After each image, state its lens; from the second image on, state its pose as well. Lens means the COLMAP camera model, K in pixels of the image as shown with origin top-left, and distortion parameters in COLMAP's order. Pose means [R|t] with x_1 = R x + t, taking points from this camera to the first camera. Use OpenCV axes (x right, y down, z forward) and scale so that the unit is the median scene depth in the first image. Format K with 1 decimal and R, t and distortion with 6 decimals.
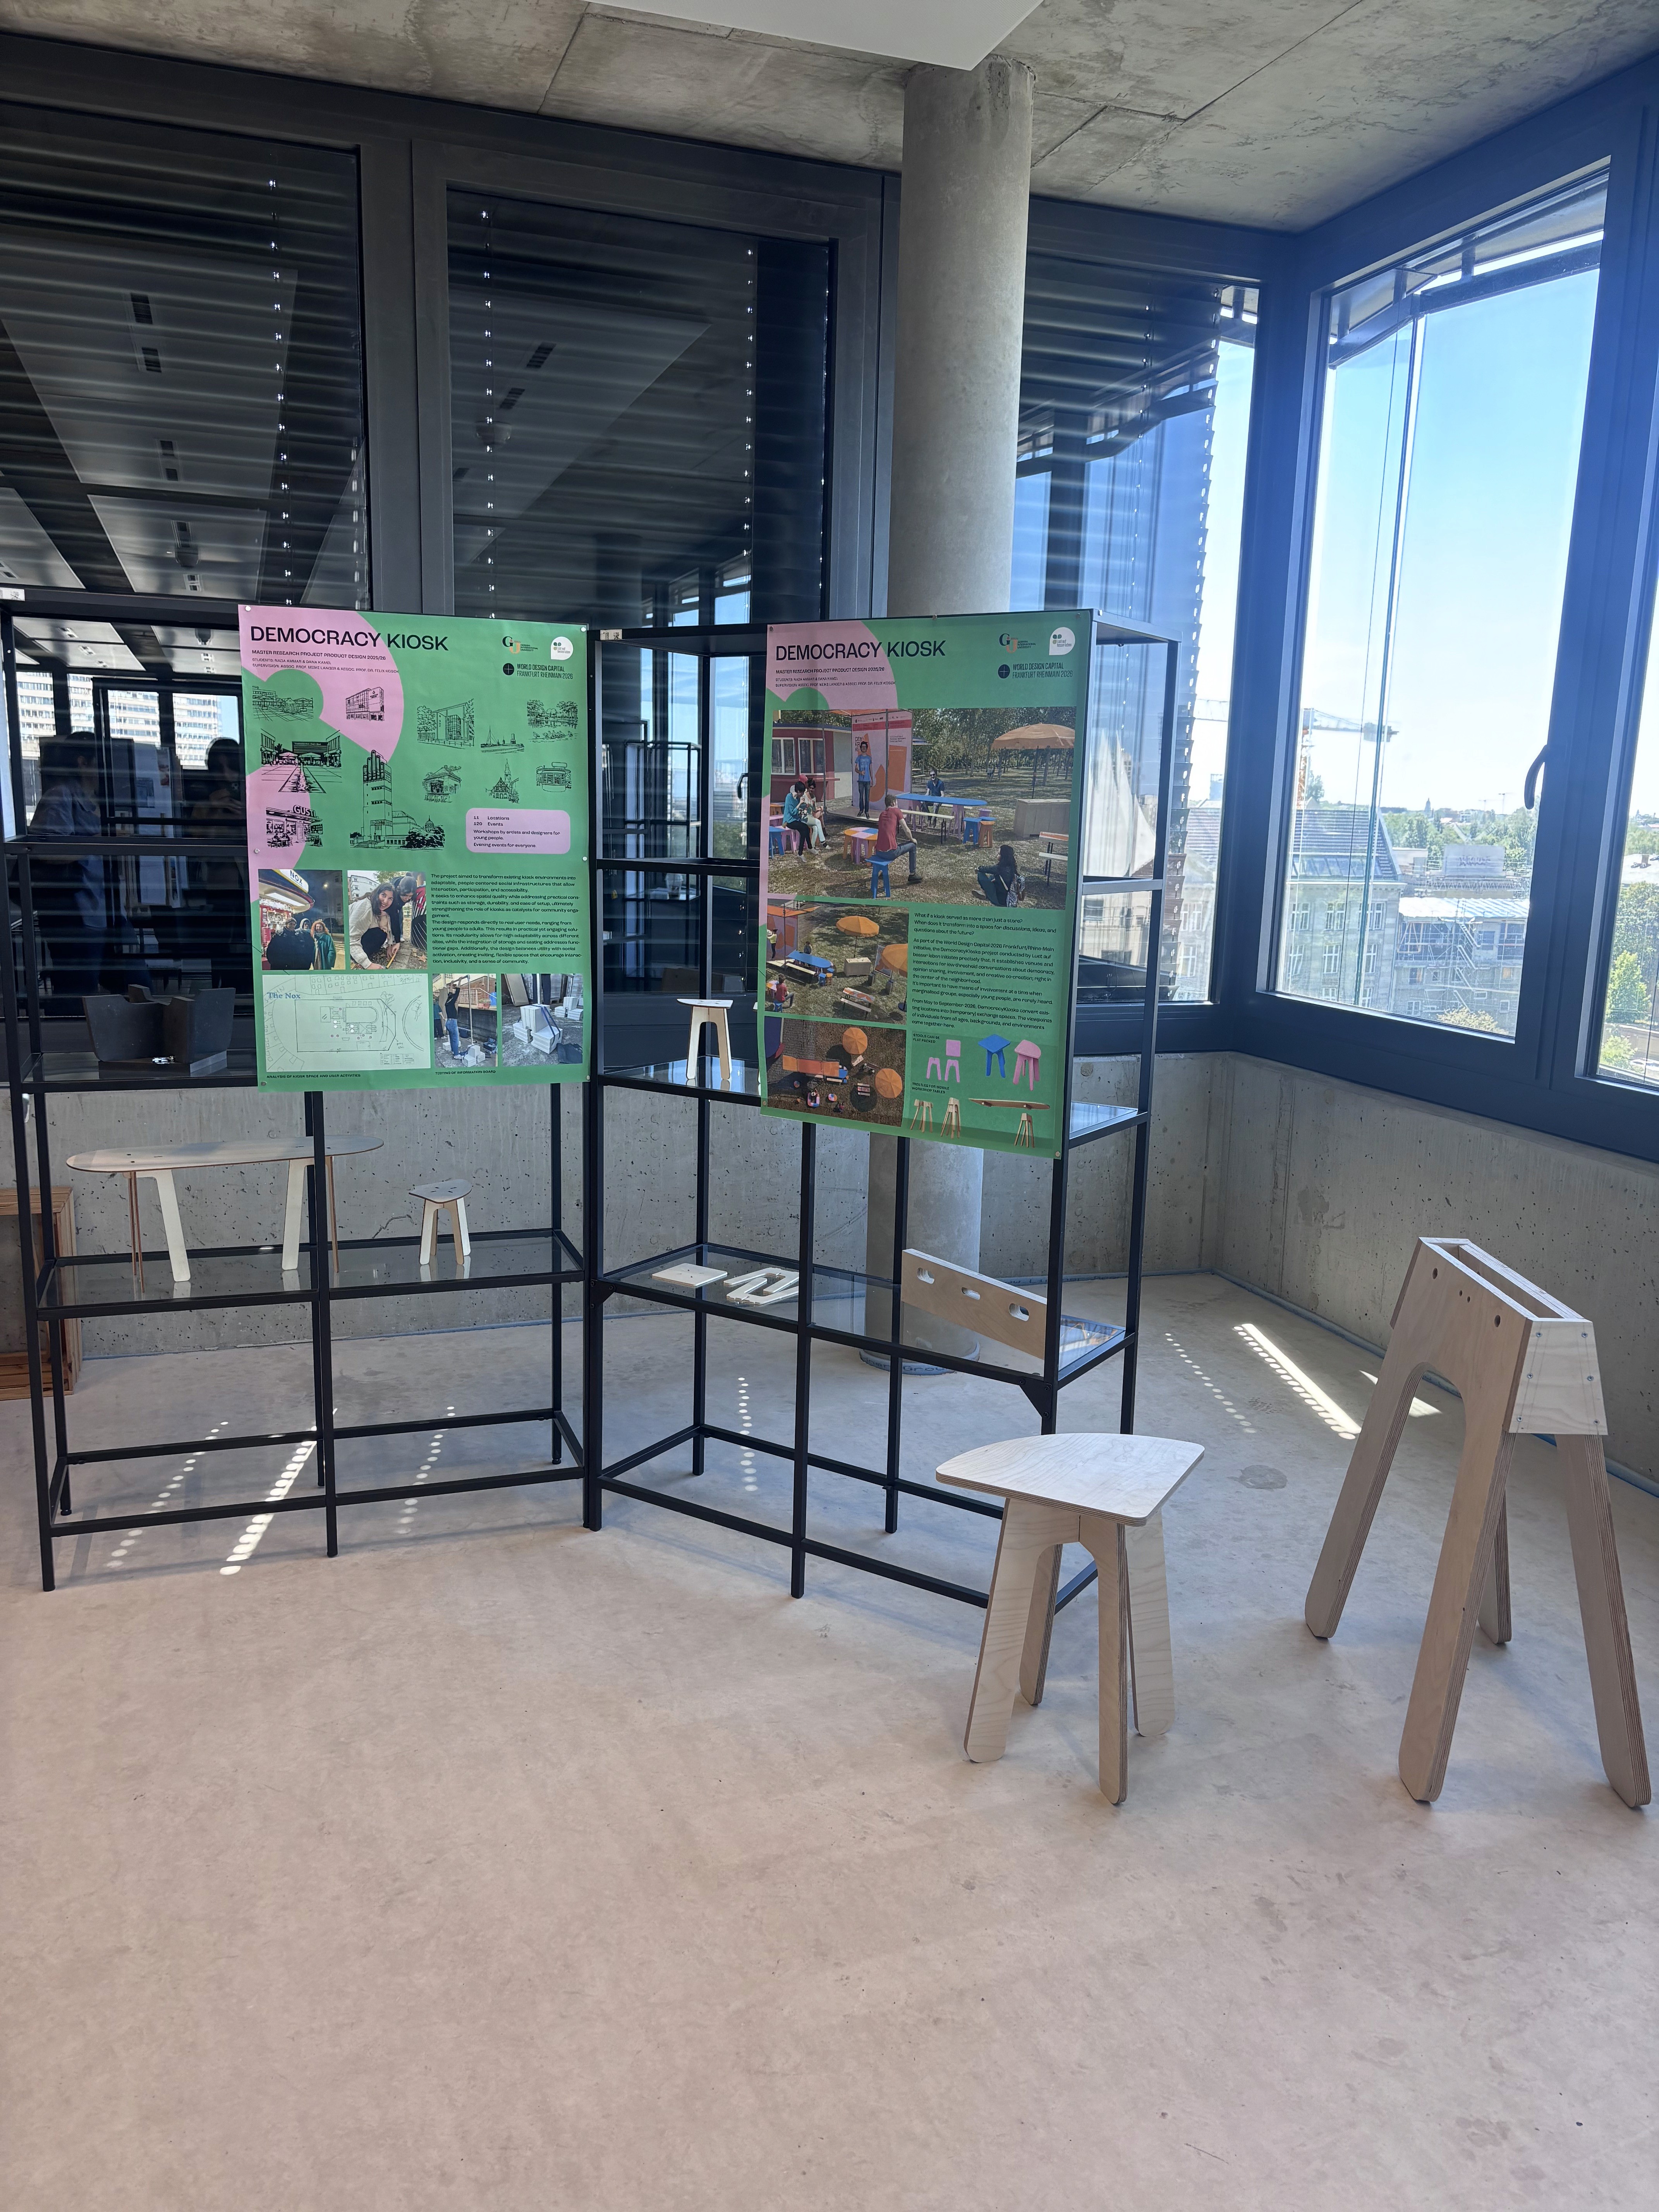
lens RADIAL K [[1676.4, 0, 829.5], [0, 1676.4, 1106.0], [0, 0, 1]] dist [-0.005562, -0.002319]
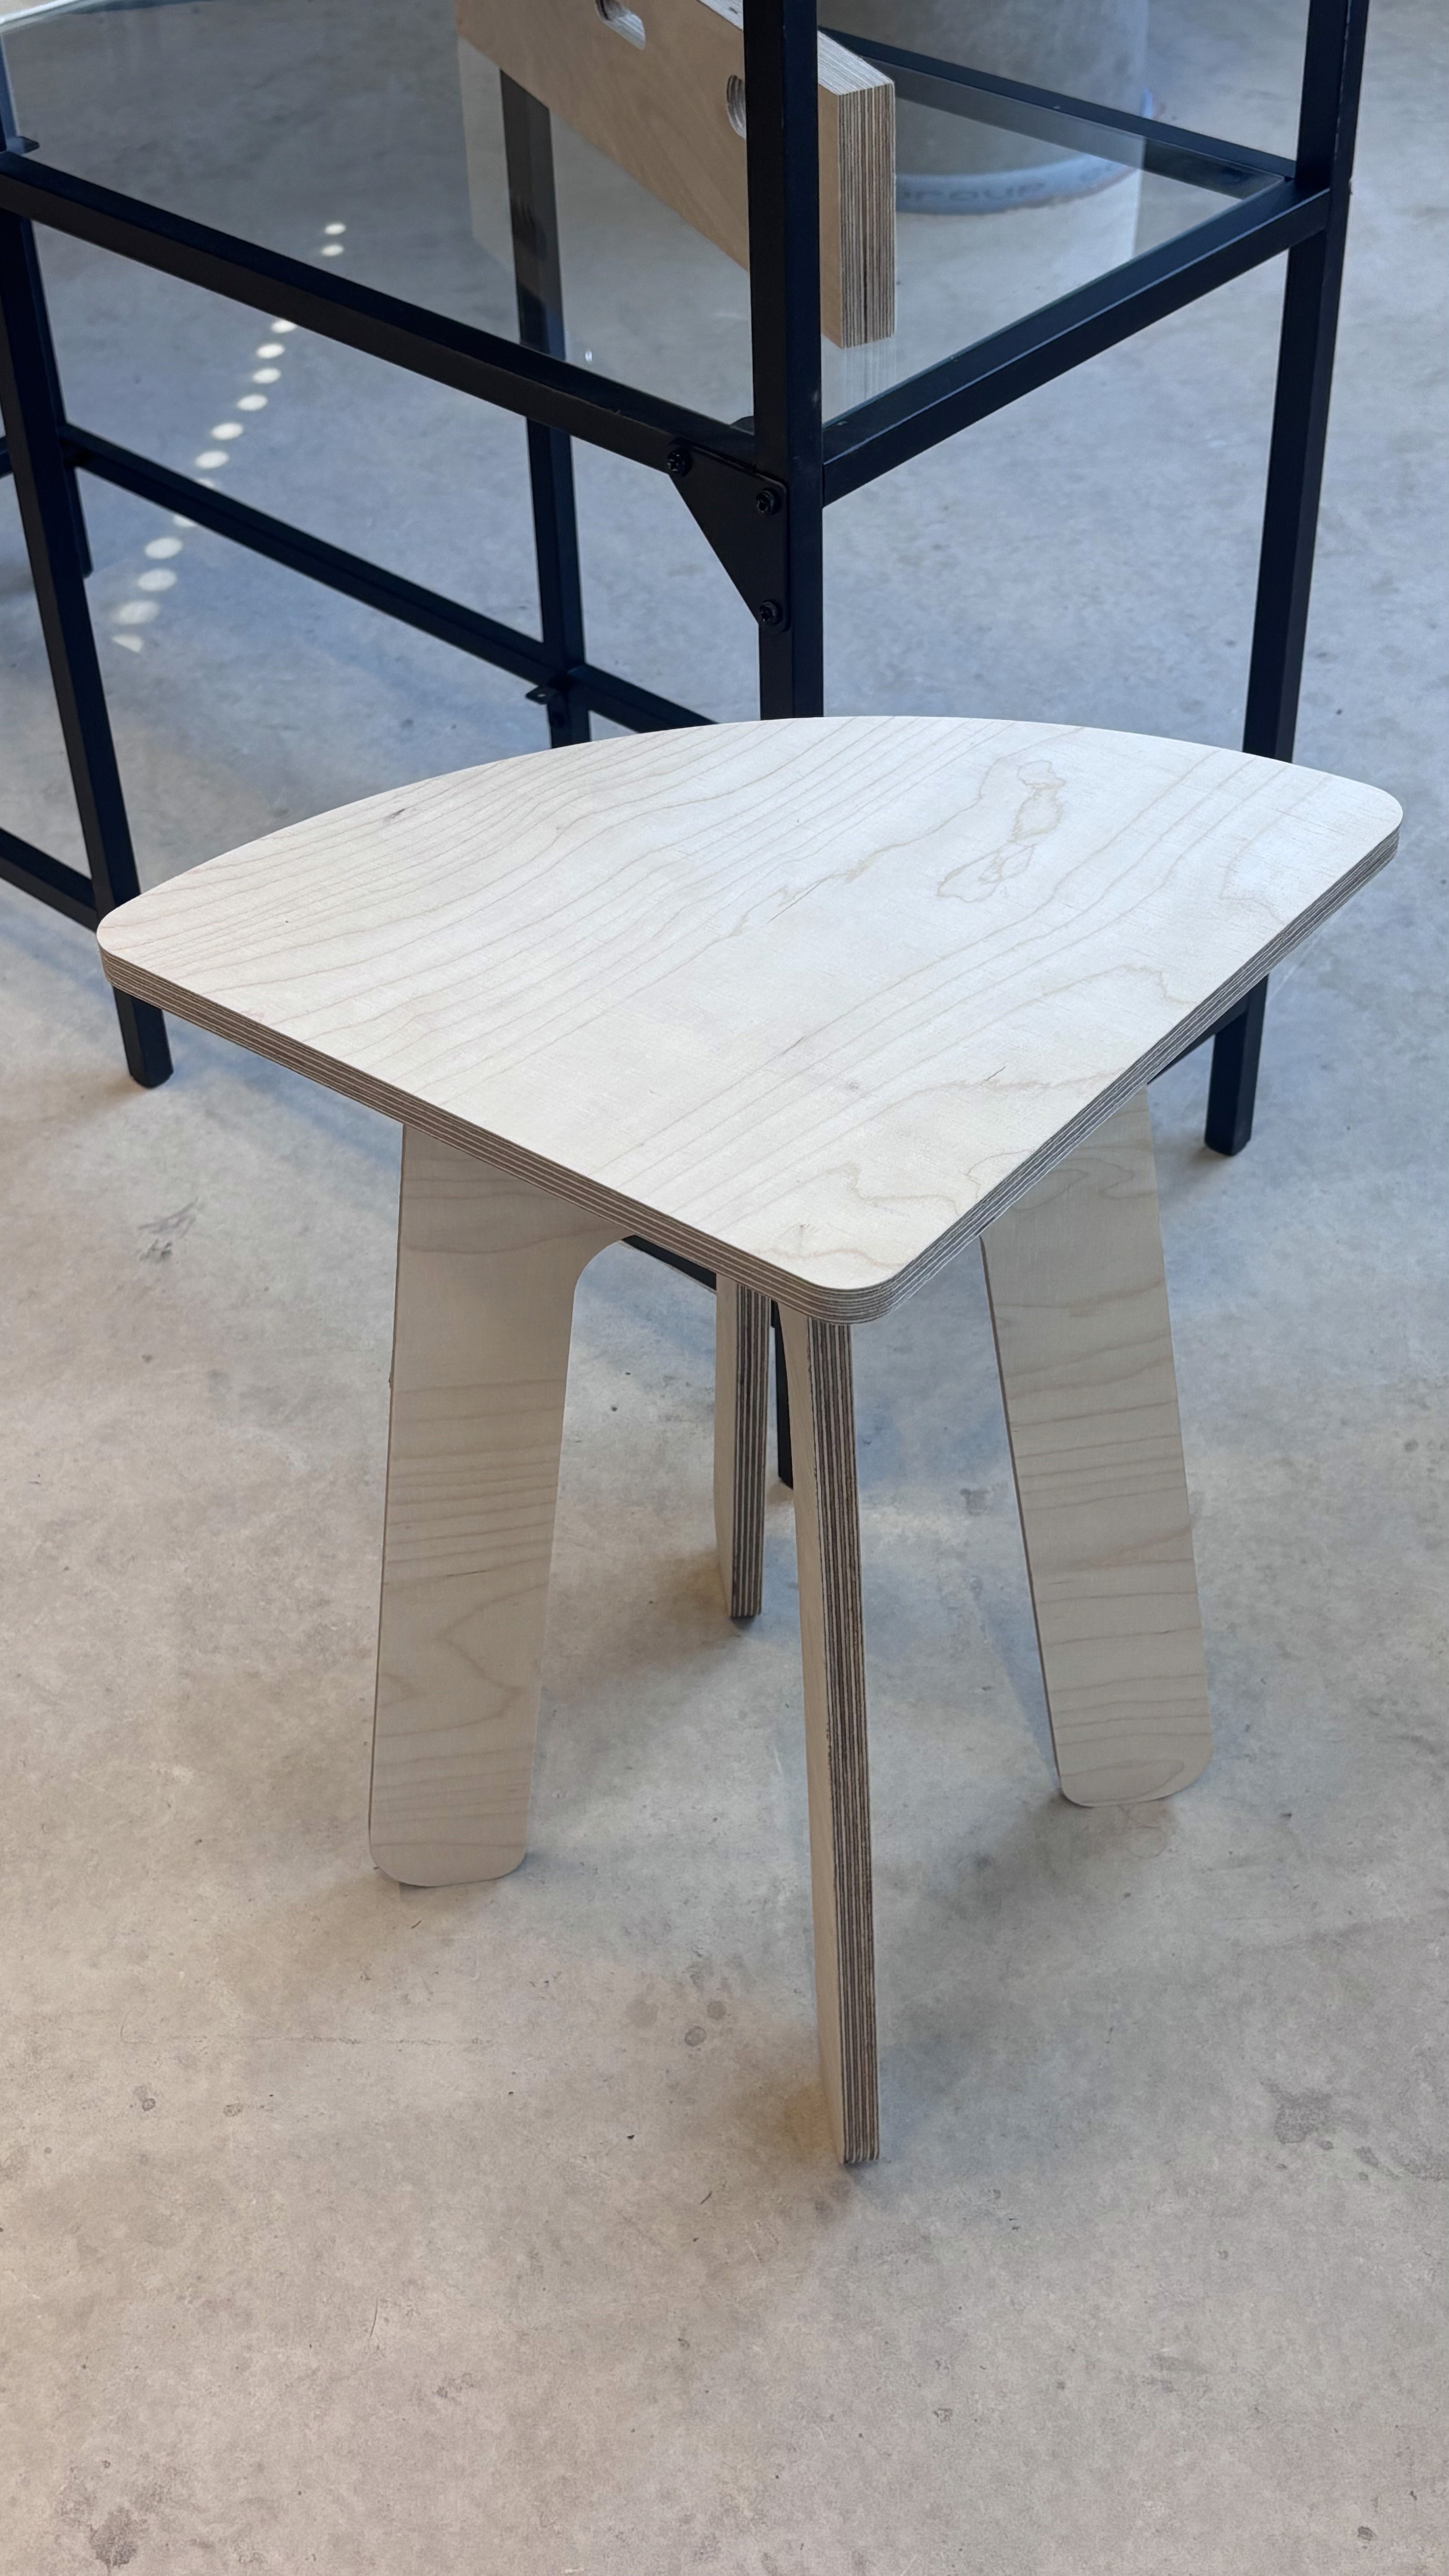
lens RADIAL K [[3105.6, 0, 724.5], [0, 3105.6, 1288.0], [0, 0, 1]] dist [0.076780, -0.005226]
pose [[0.982820, 0.071548, -0.170137, 0.216498], [0.025738, 0.859671, 0.510200, 0.048878], [0.182765, -0.505814, 0.843060, 0.627866]]
